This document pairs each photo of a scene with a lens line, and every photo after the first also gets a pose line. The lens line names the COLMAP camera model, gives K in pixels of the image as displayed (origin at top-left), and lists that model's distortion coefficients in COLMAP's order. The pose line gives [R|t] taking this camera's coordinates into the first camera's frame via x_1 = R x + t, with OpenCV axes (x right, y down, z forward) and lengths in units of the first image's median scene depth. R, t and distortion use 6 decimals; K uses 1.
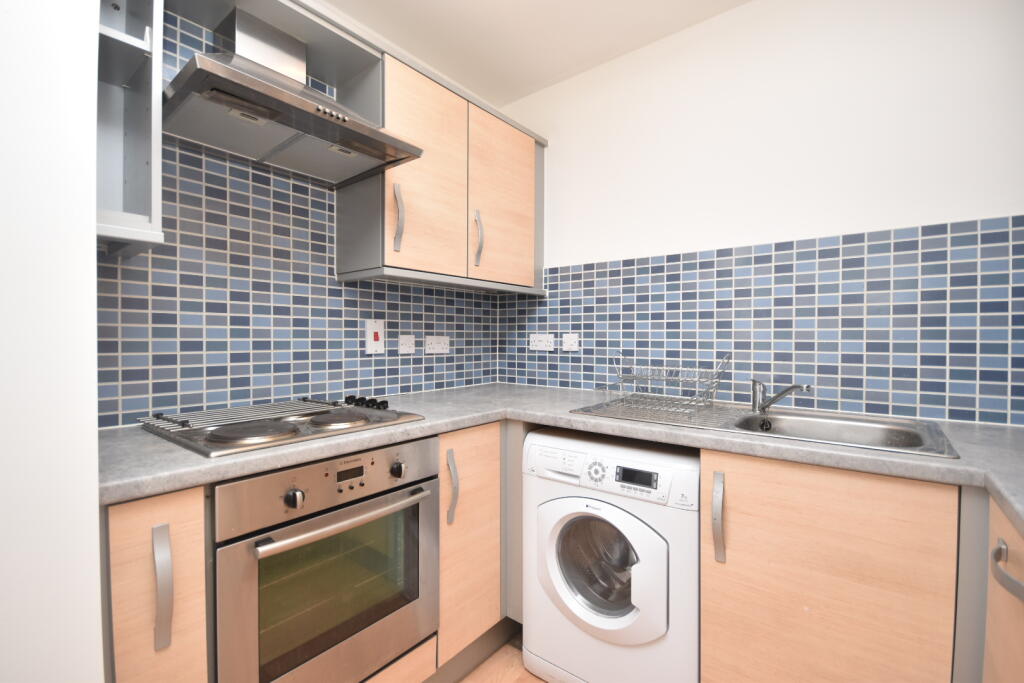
lens RADIAL K [[449.4, 0, 511.0], [0, 449.4, 339.9], [0, 0, 1]] dist [0.001082, 0.000145]
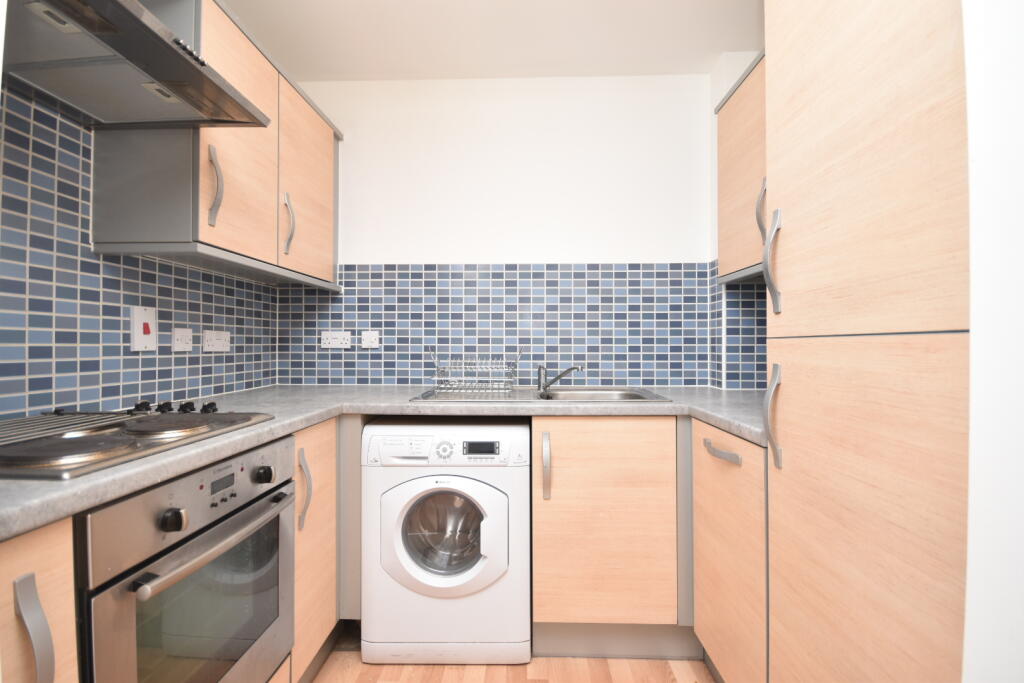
lens RADIAL K [[447.0, 0, 514.3], [0, 447.0, 336.9], [0, 0, 1]] dist [-0.000725, -0.000345]
pose [[0.800163, 0.008558, 0.599722, -0.259802], [0.003783, 0.999806, -0.019315, 0.024621], [-0.599771, 0.017723, 0.799975, -0.003651]]
